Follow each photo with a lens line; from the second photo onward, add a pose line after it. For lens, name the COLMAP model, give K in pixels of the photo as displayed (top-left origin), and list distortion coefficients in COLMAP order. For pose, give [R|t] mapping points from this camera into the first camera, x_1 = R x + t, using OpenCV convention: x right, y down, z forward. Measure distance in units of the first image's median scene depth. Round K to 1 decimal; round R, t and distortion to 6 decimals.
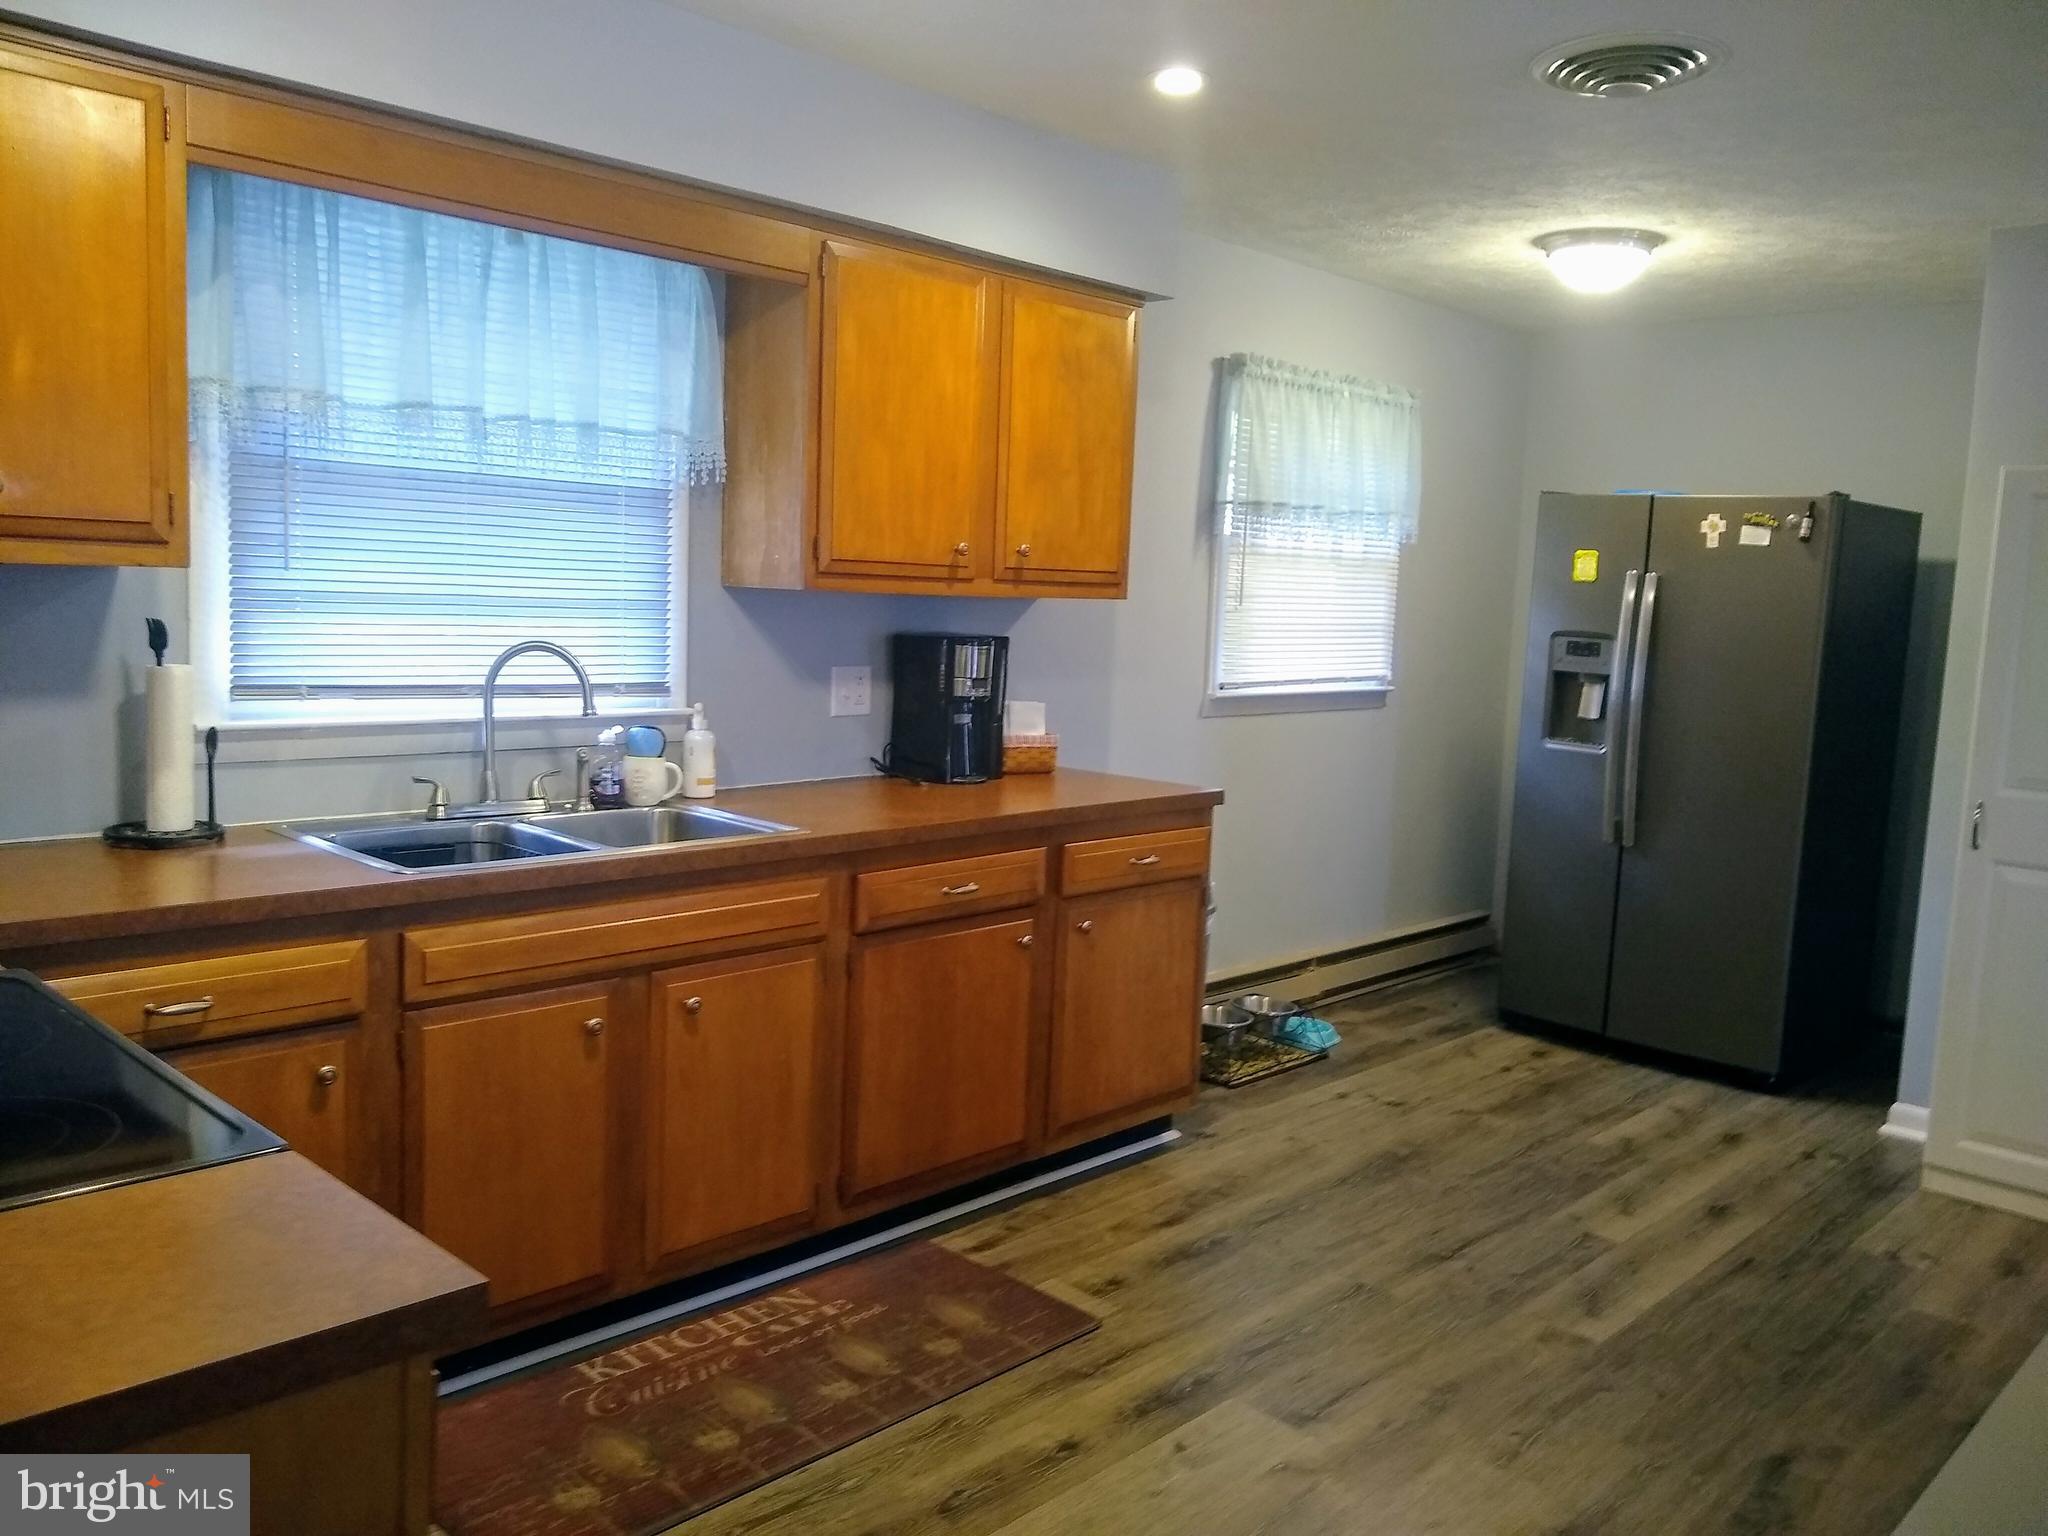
lens RADIAL K [[1616.9, 0, 1055.2], [0, 1616.9, 750.7], [0, 0, 1]] dist [0.054599, -0.125169]
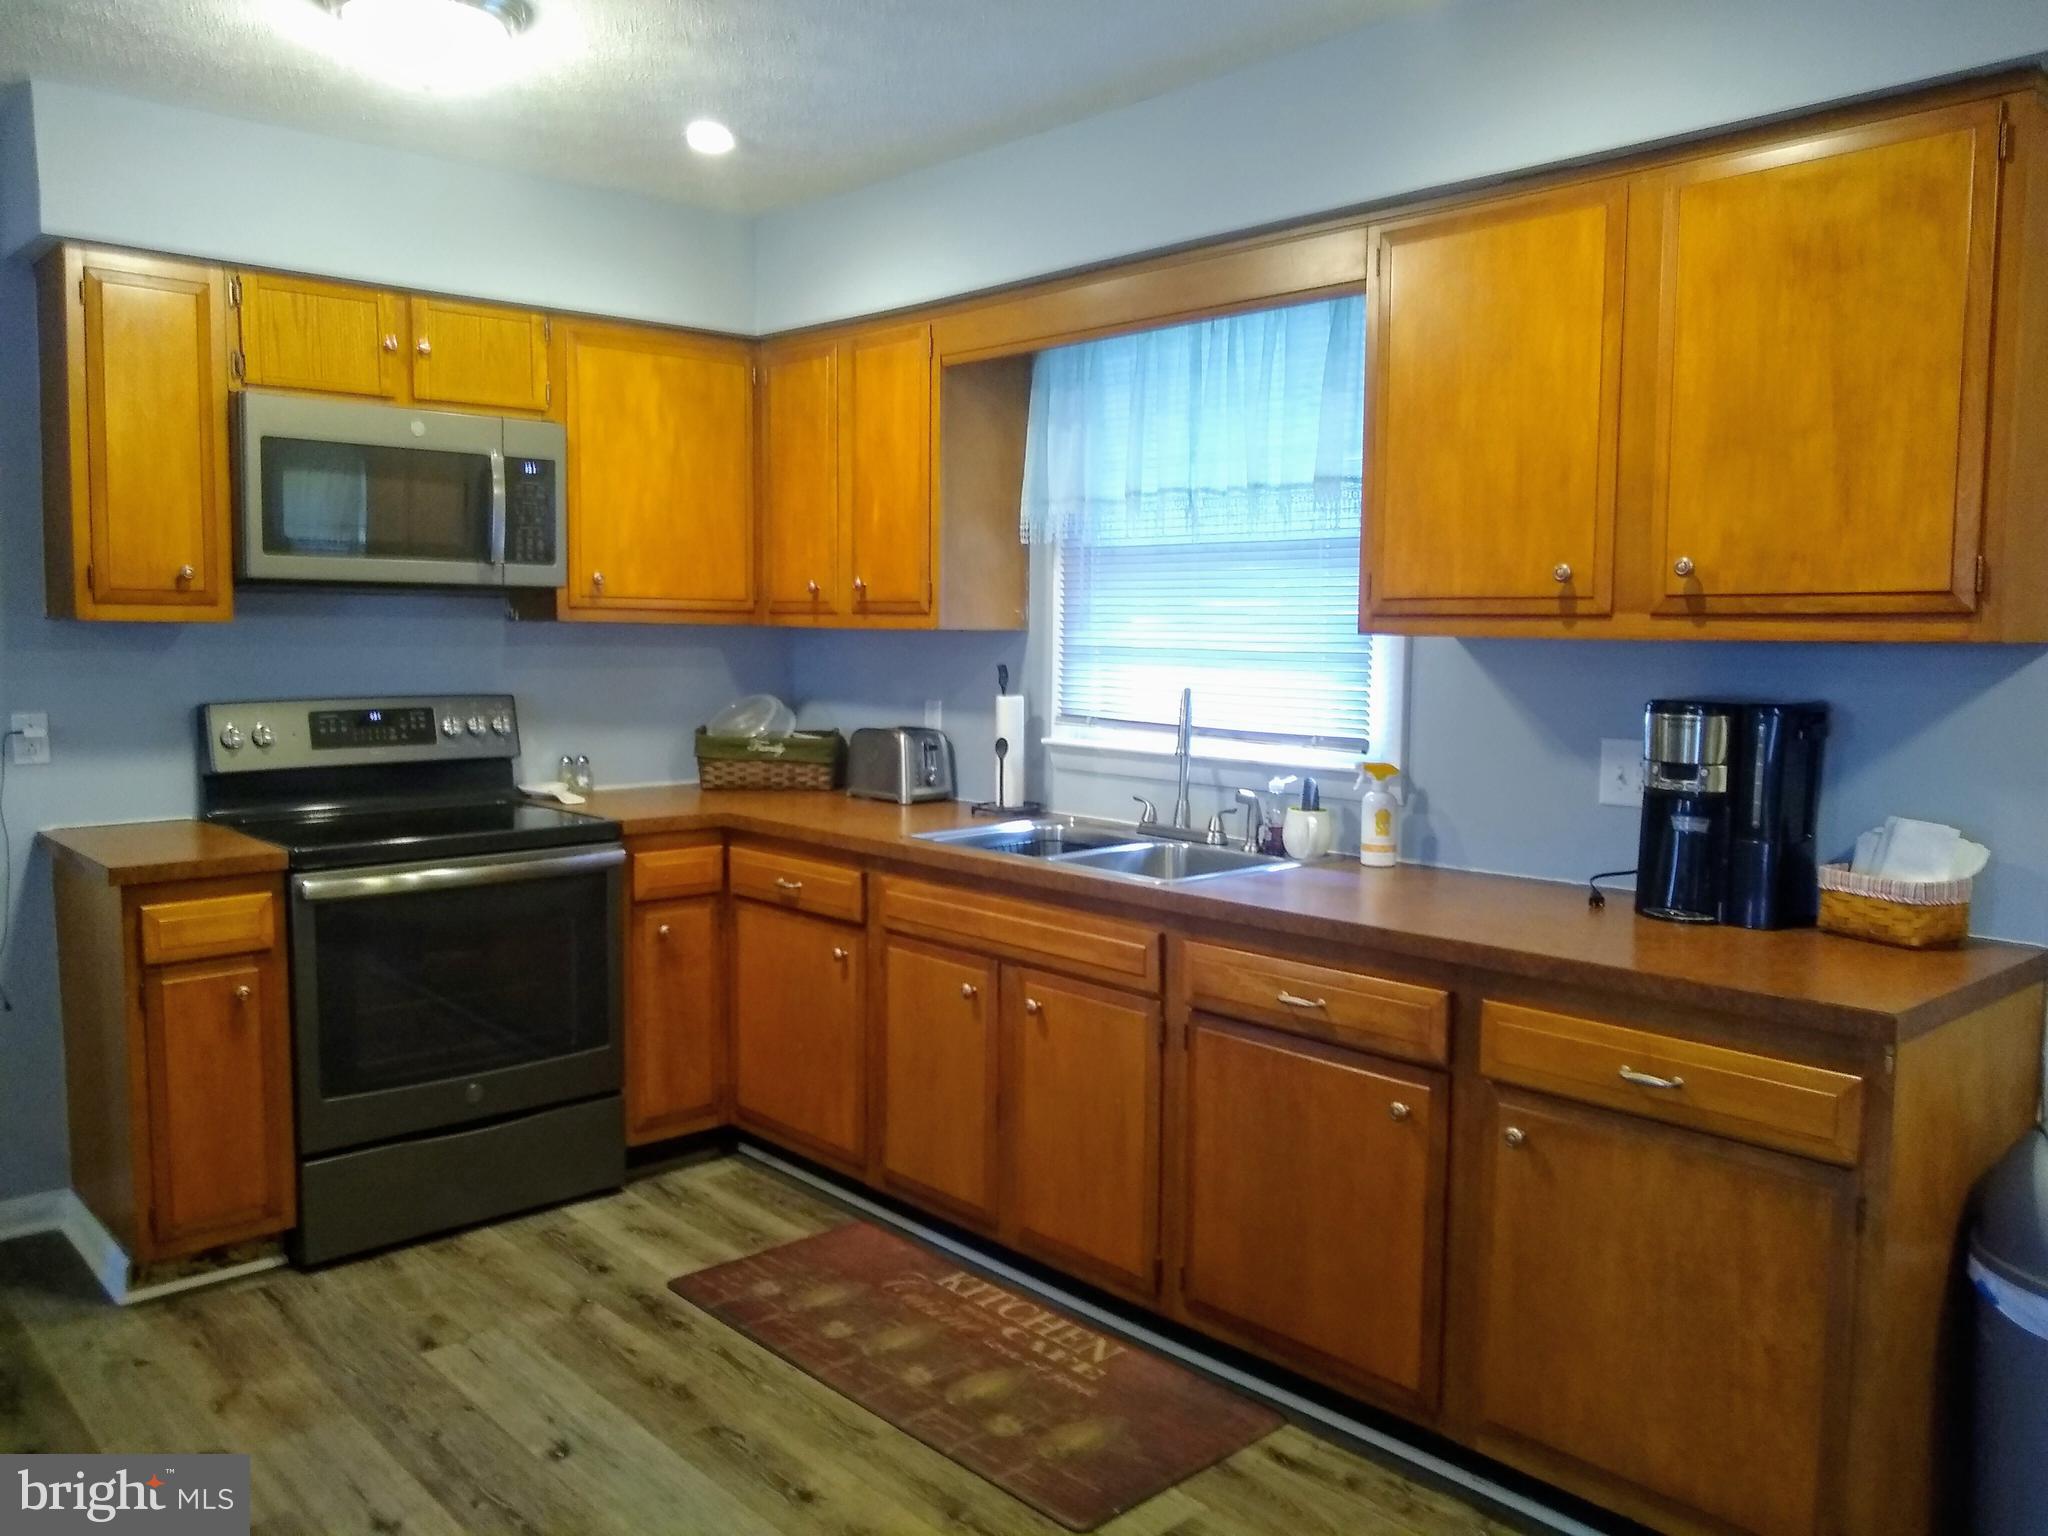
lens RADIAL K [[1593.5, 0, 1024.0], [0, 1593.5, 768.0], [0, 0, 1]] dist [-0.024512, 0.004429]
pose [[-0.066541, 0.039272, -0.997011, 0.790695], [-0.127102, 0.990751, 0.047508, -0.050157], [0.989655, 0.129883, -0.060934, 0.976133]]
